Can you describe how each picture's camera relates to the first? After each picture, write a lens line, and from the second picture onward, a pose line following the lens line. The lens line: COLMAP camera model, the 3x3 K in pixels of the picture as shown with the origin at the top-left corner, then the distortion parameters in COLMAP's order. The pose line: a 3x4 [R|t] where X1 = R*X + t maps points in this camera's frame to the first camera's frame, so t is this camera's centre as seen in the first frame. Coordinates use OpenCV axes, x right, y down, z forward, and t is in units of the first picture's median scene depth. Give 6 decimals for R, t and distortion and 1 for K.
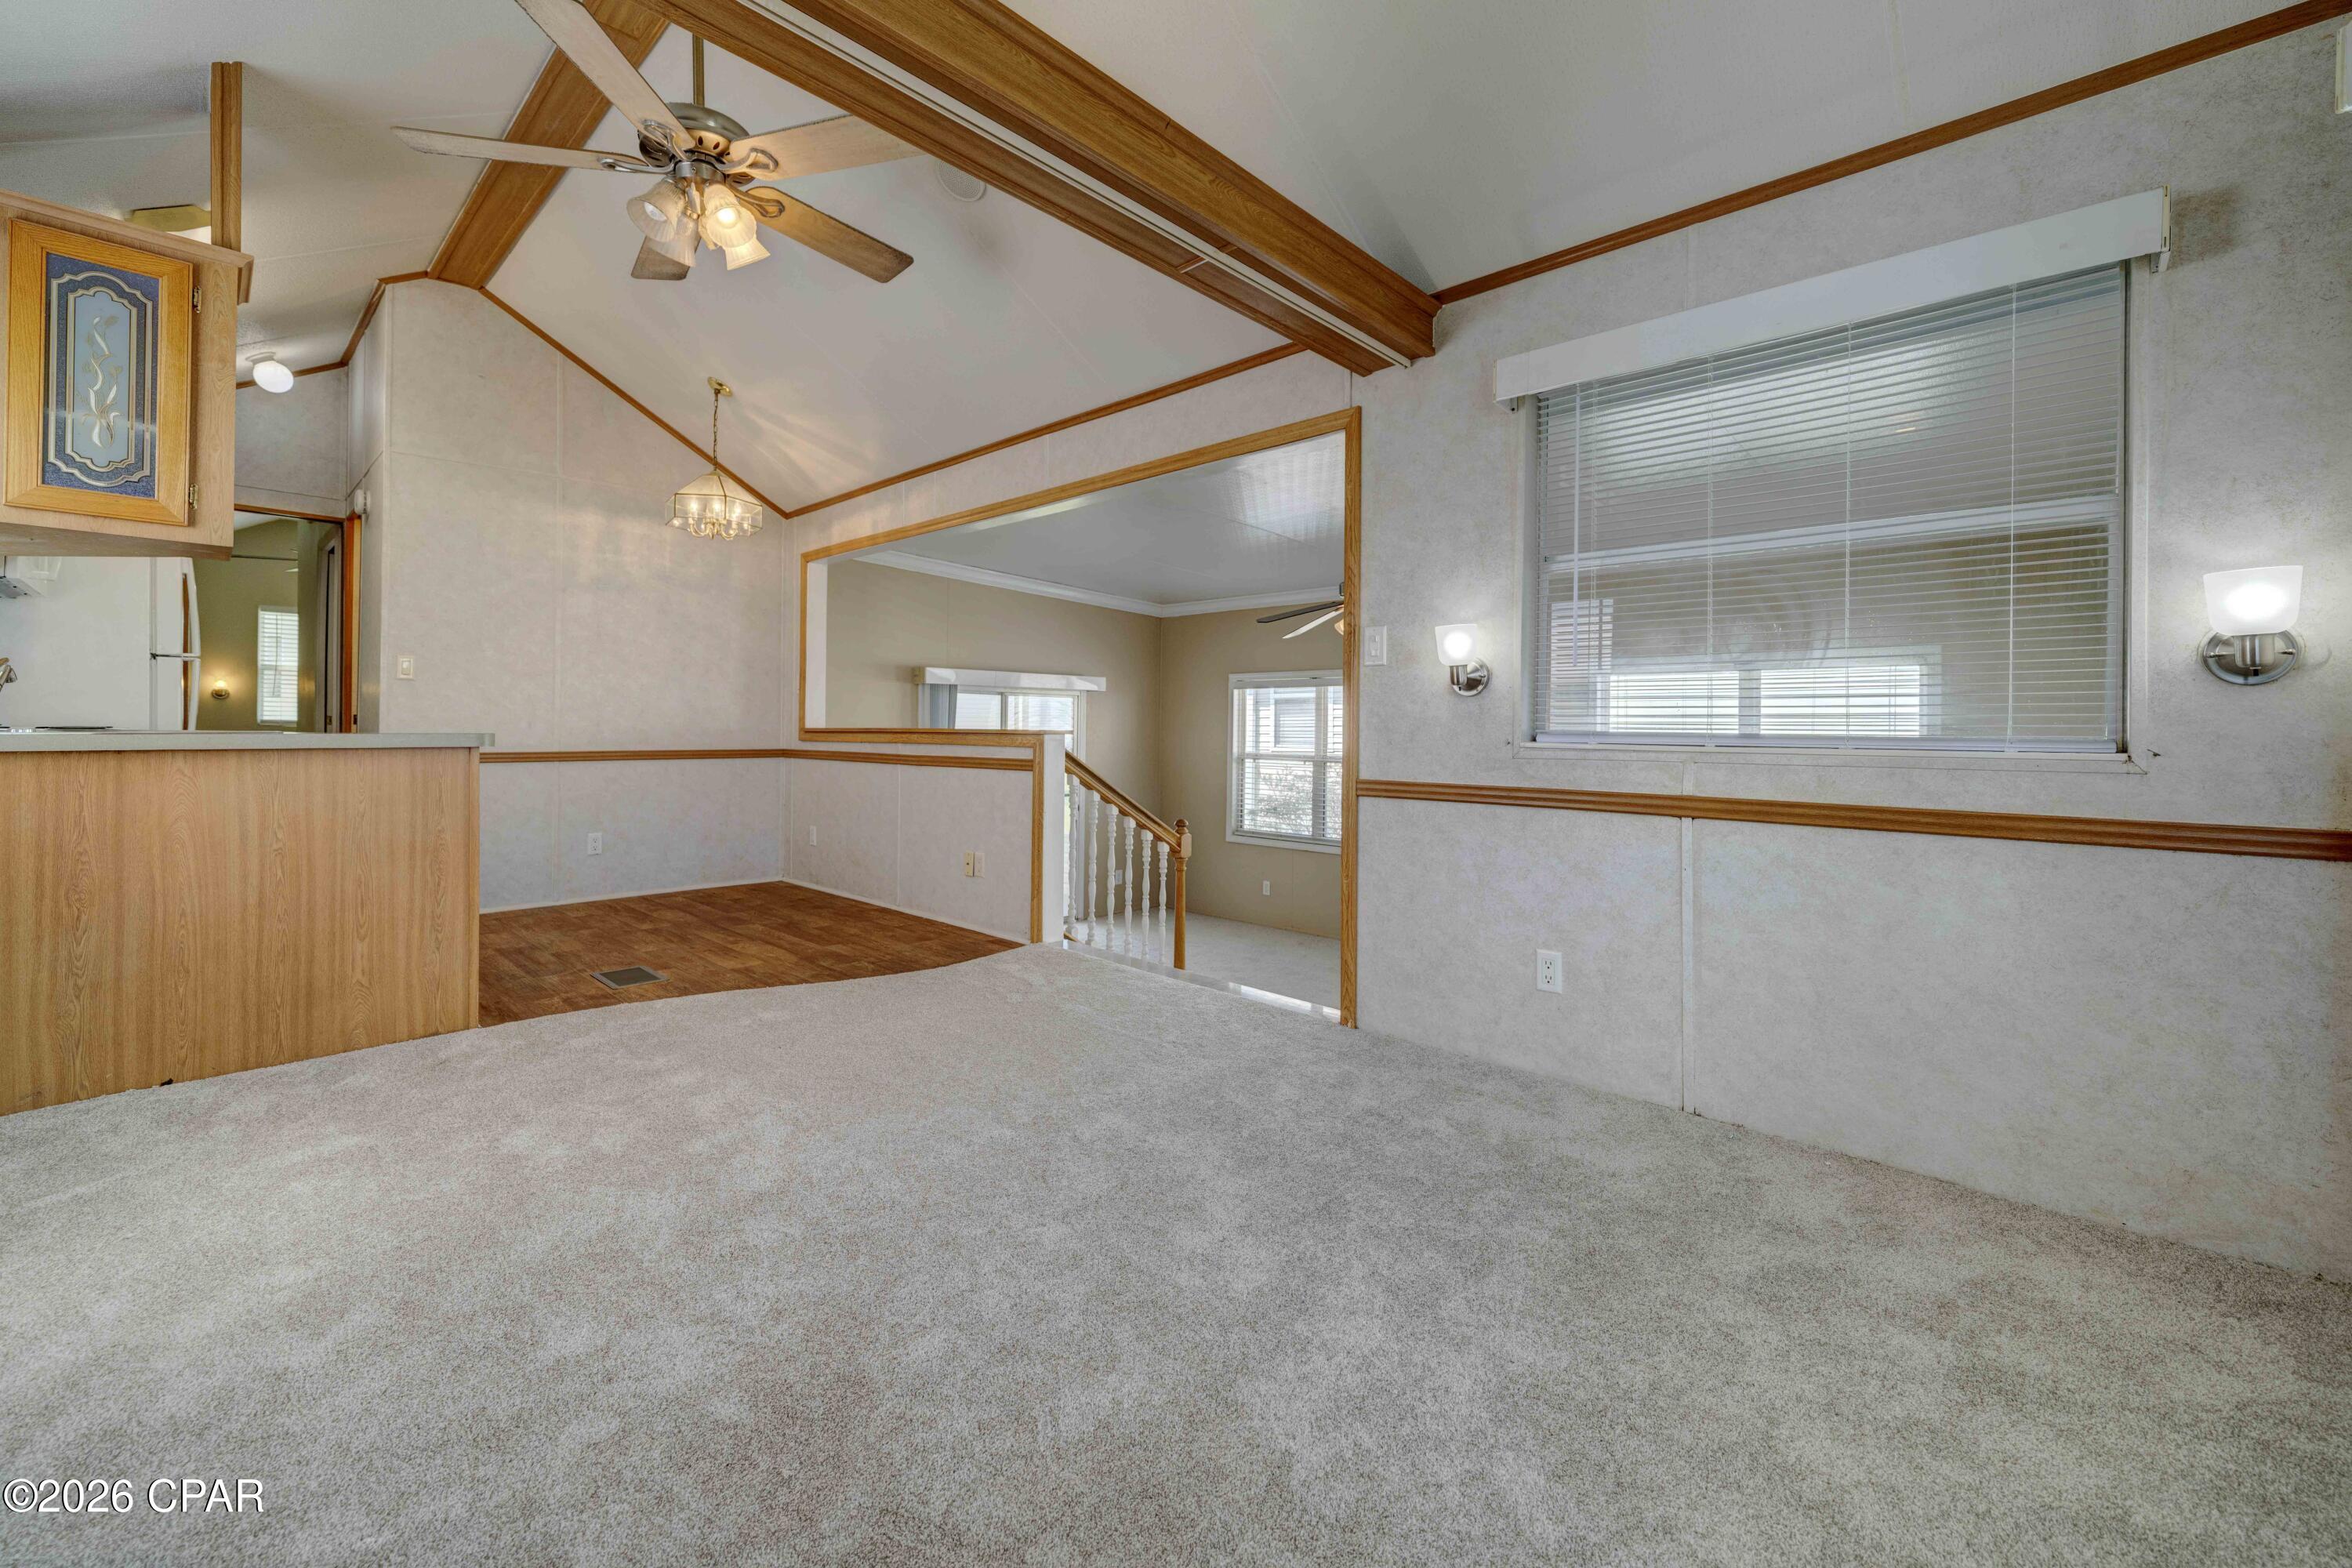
lens RADIAL K [[942.5, 0, 1164.7], [0, 942.5, 741.4], [0, 0, 1]] dist [-0.000098, -0.000033]
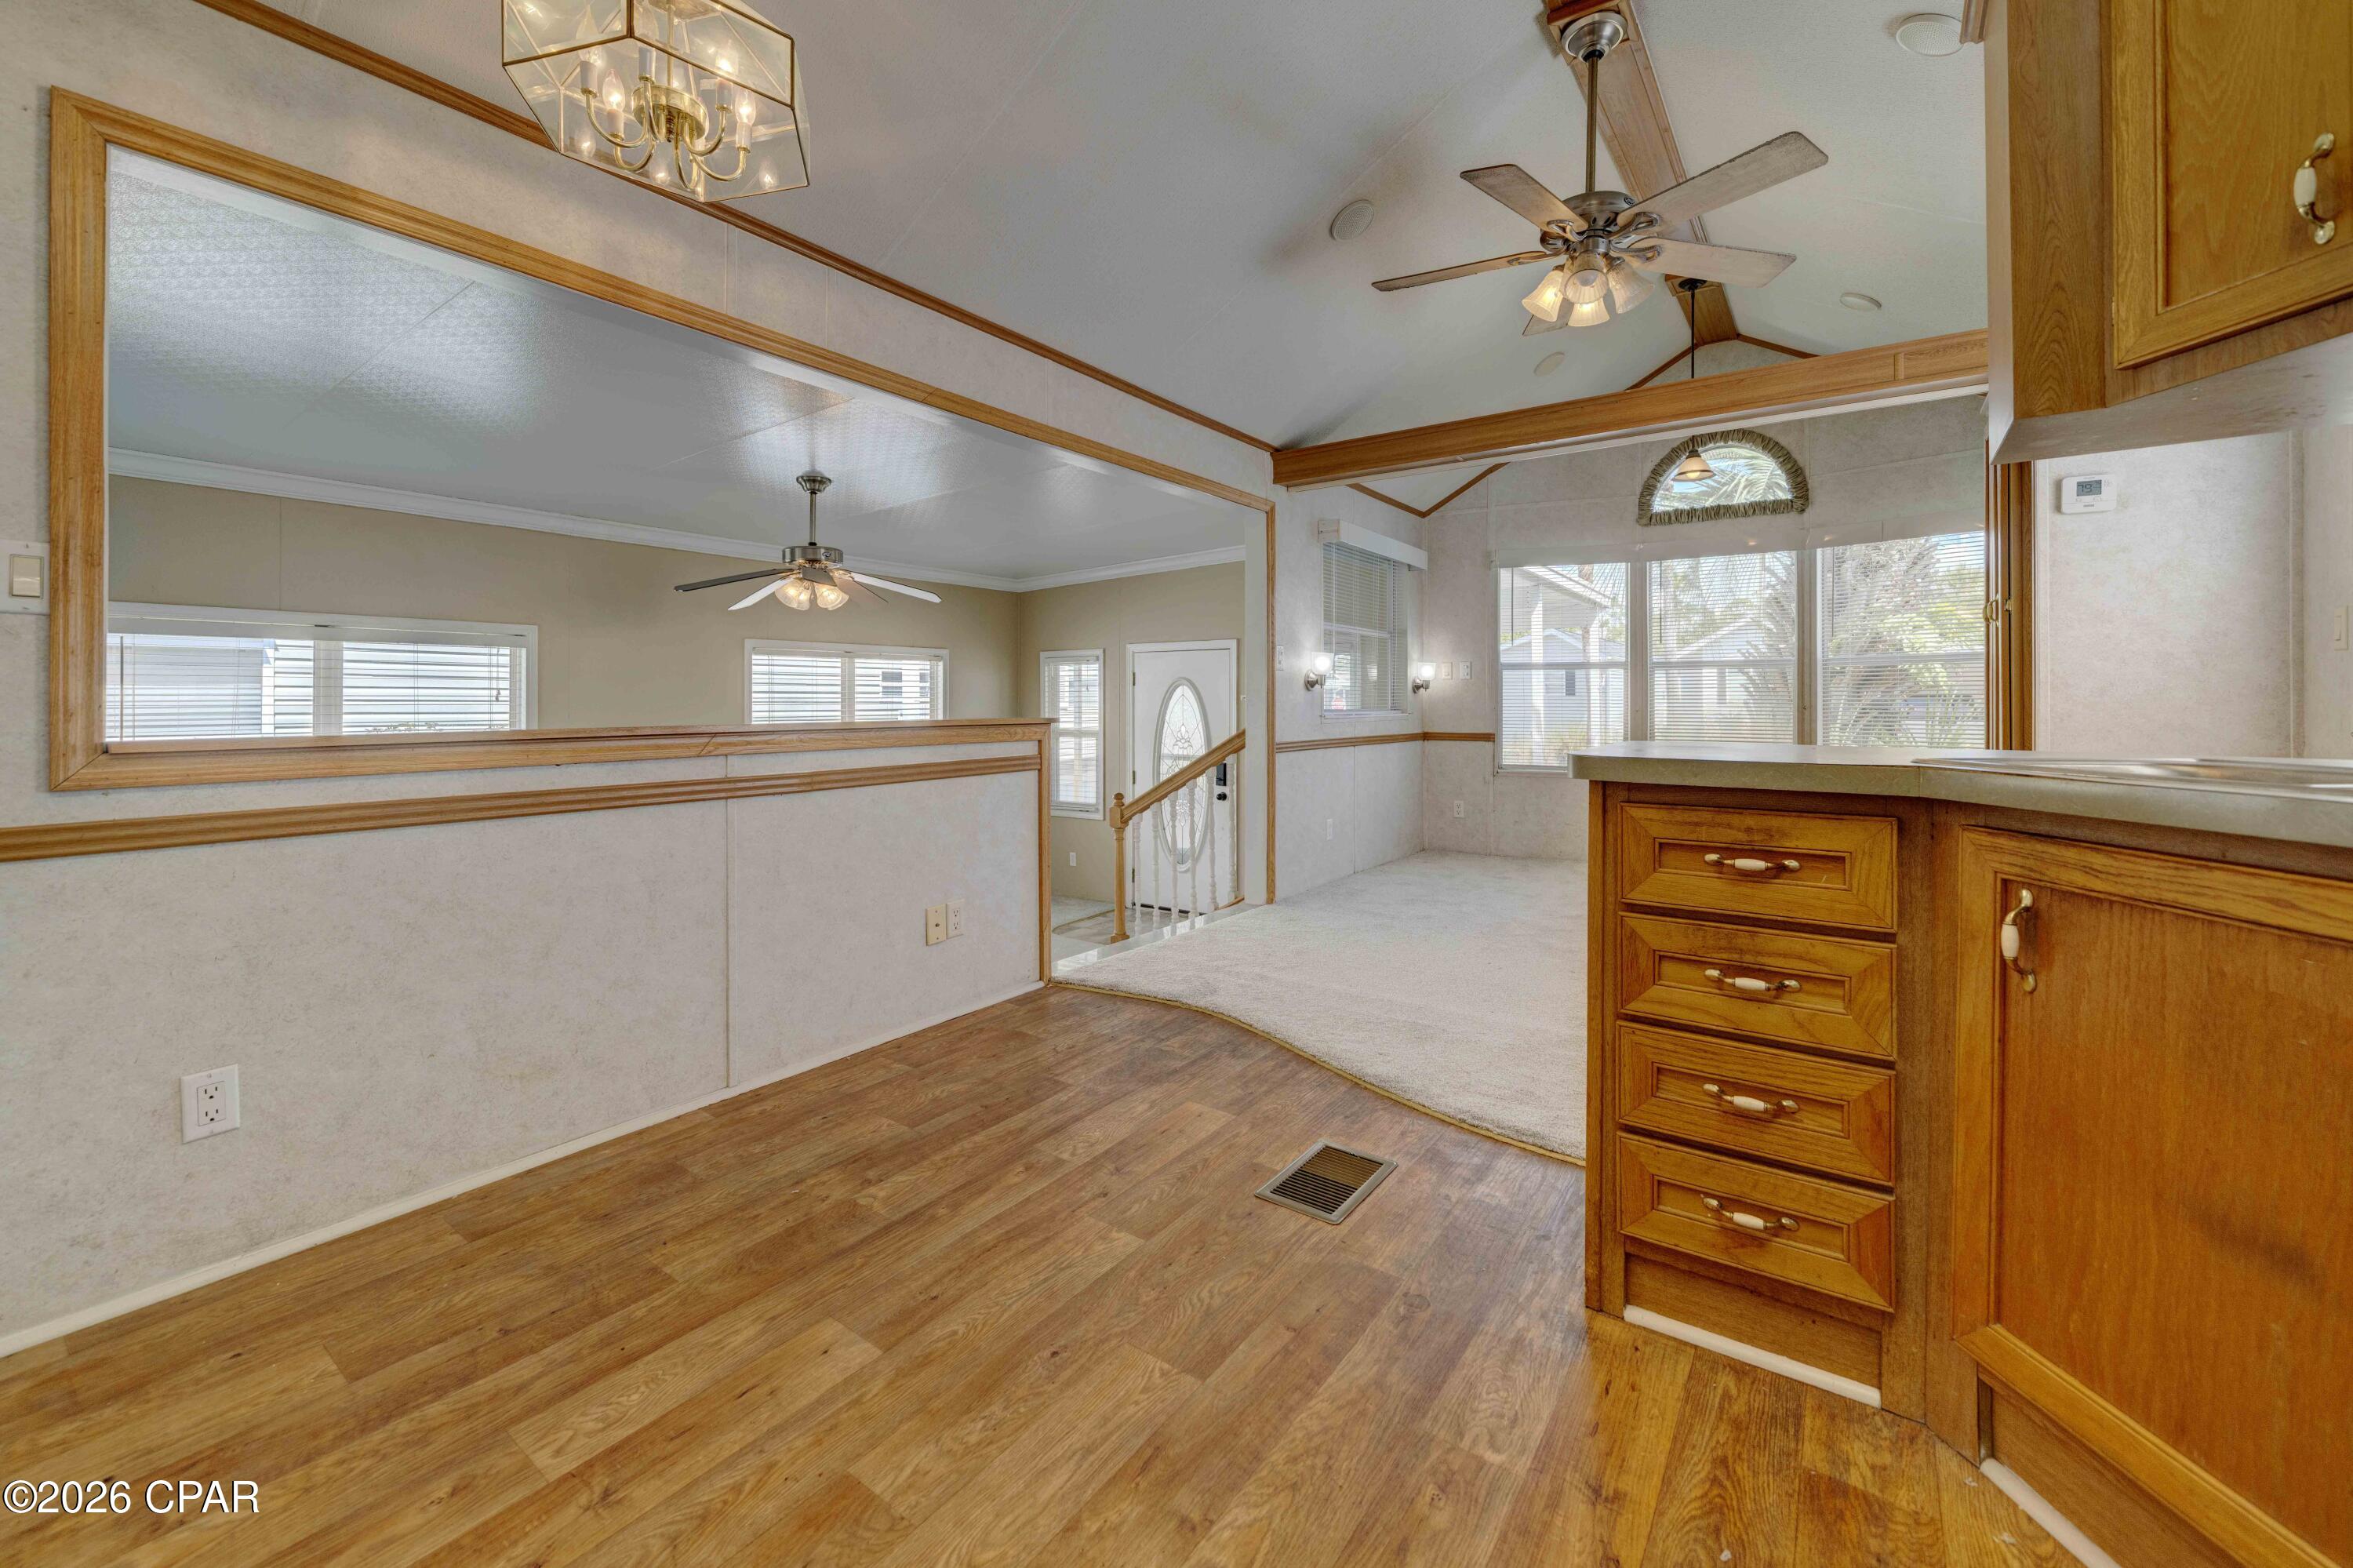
lens RADIAL K [[937.4, 0, 1181.0], [0, 937.4, 698.1], [0, 0, 1]] dist [-0.000620, -0.000074]
pose [[-0.143865, -0.006761, 0.989574, -1.311091], [0.011506, 0.999898, 0.008504, -0.047611], [-0.989530, 0.012609, -0.143772, 1.386056]]
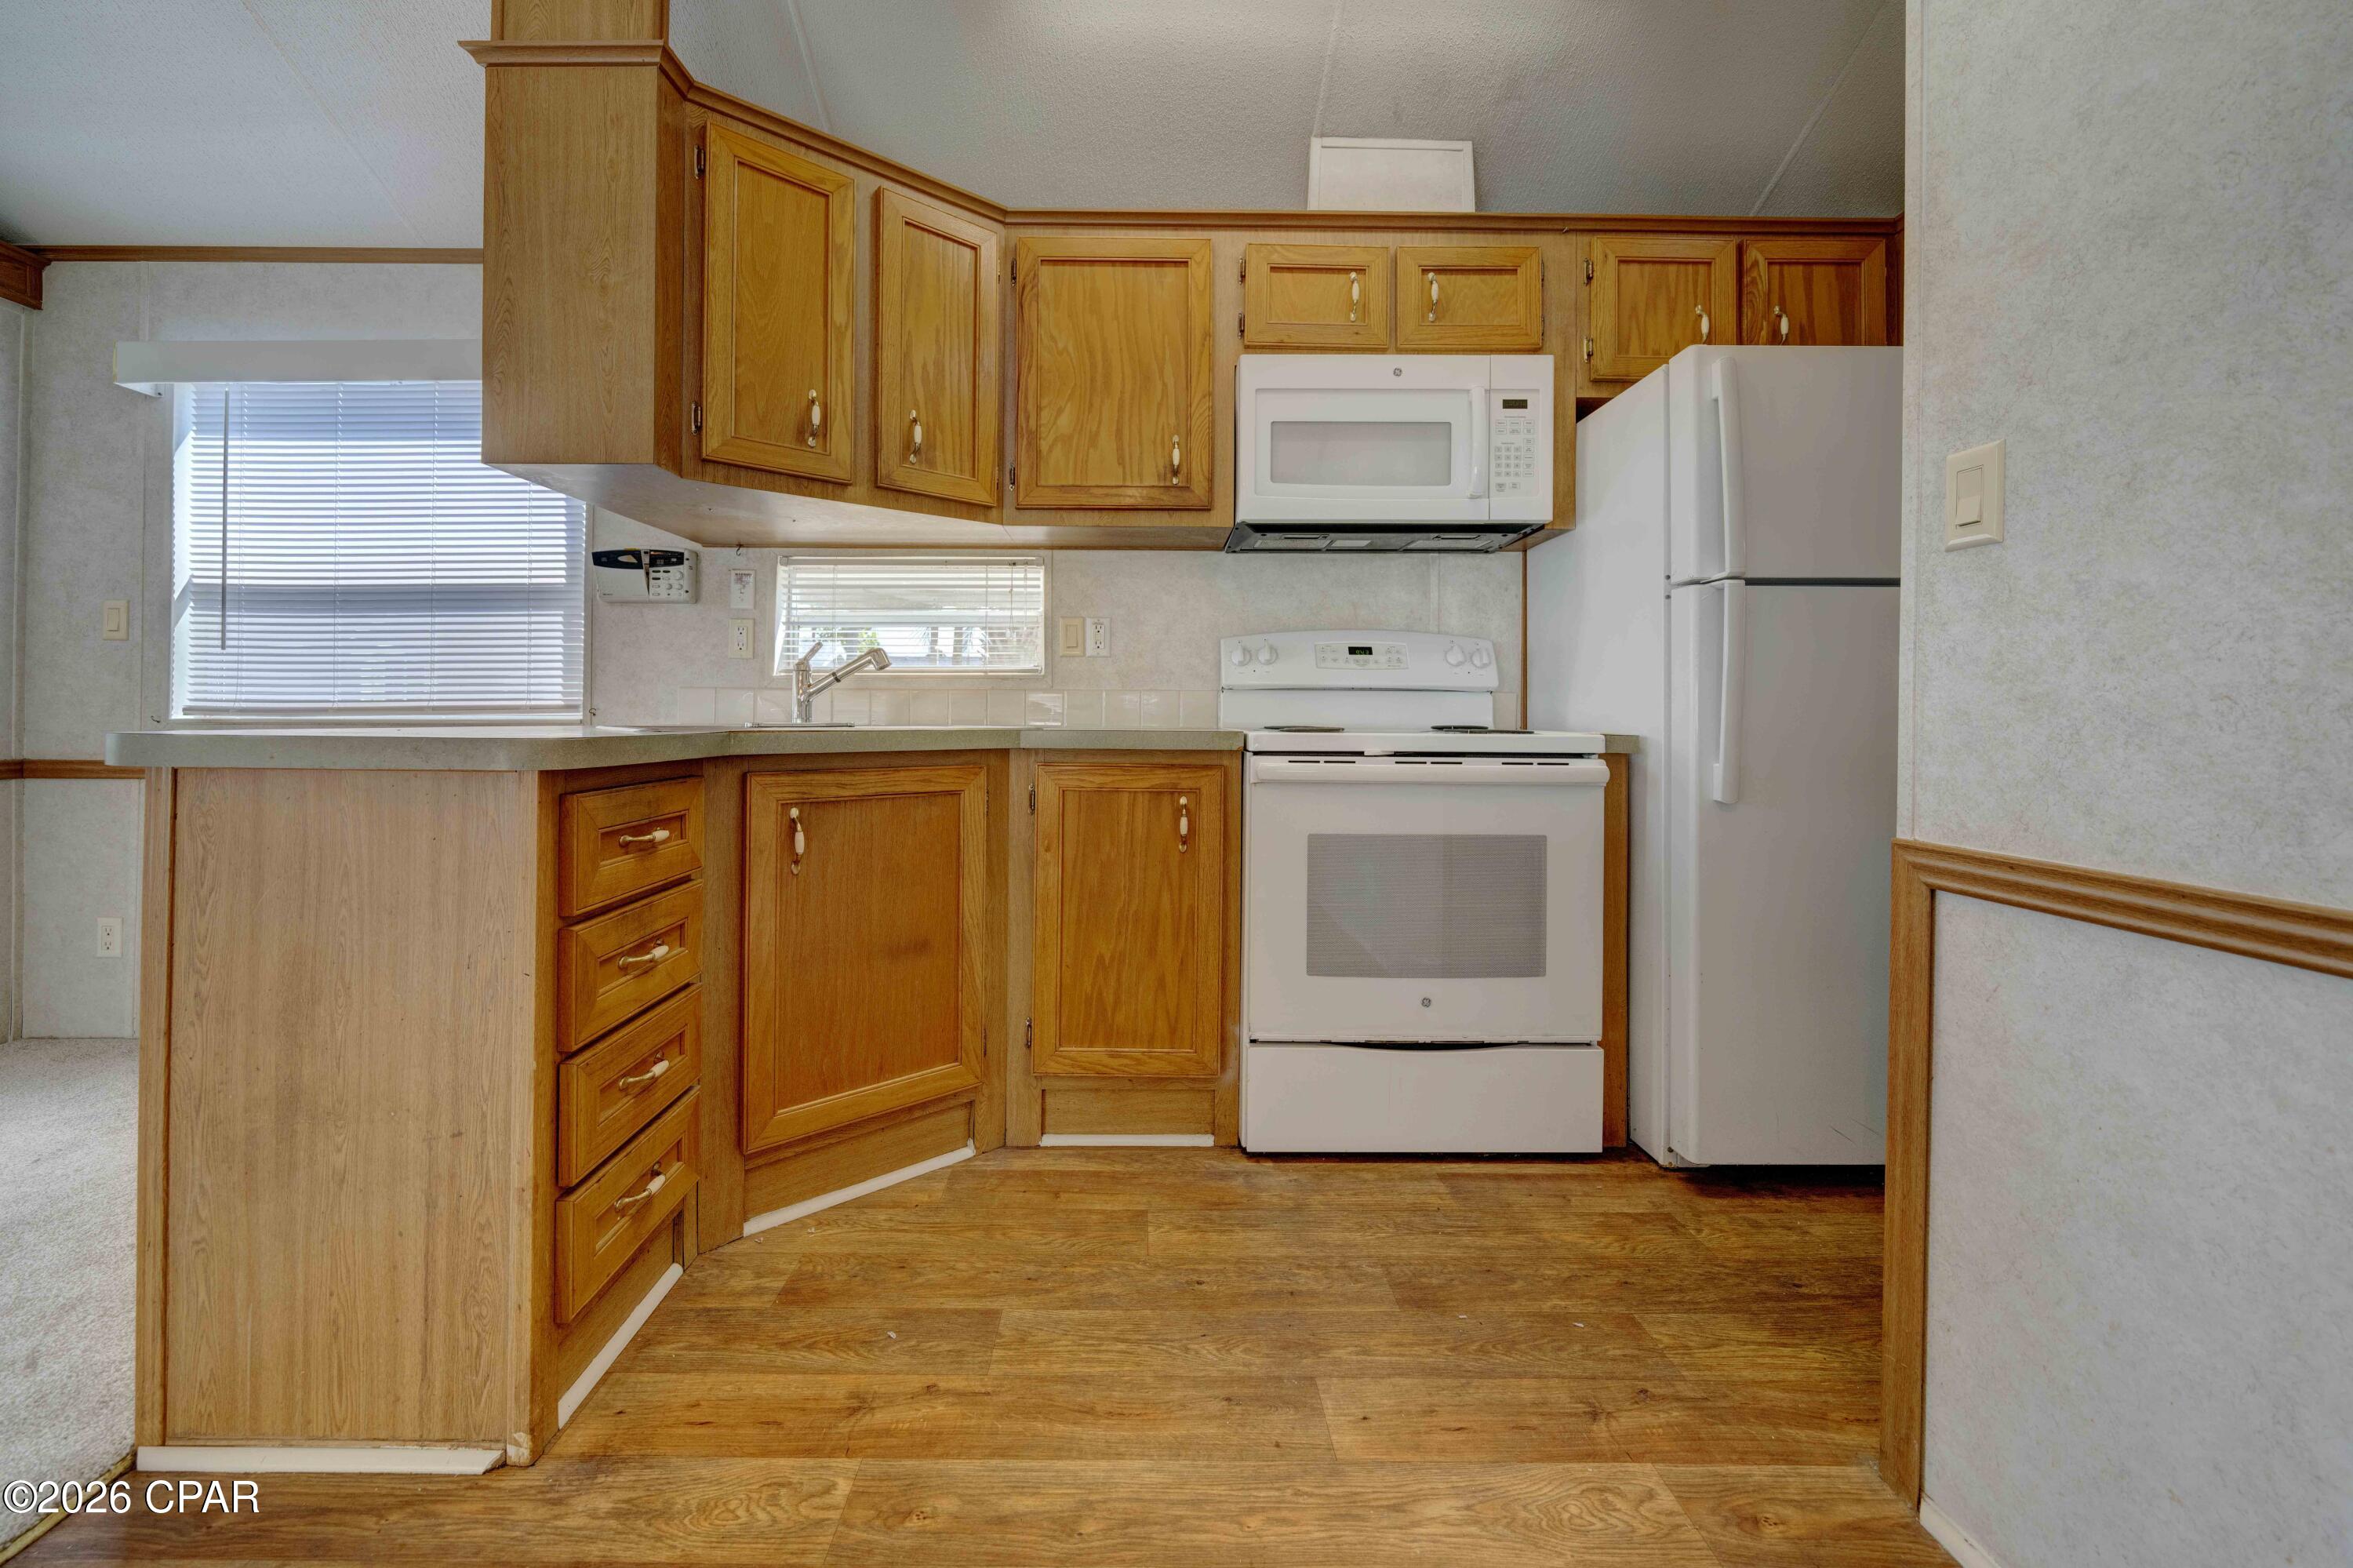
lens RADIAL K [[891.0, 0, 1139.8], [0, 891.0, 710.3], [0, 0, 1]] dist [-0.003477, -0.000256]
pose [[-0.715915, -0.017832, -0.697959, -0.747071], [-0.023995, 0.999712, -0.000930, -0.027122], [0.697775, 0.016082, -0.716137, 1.534980]]
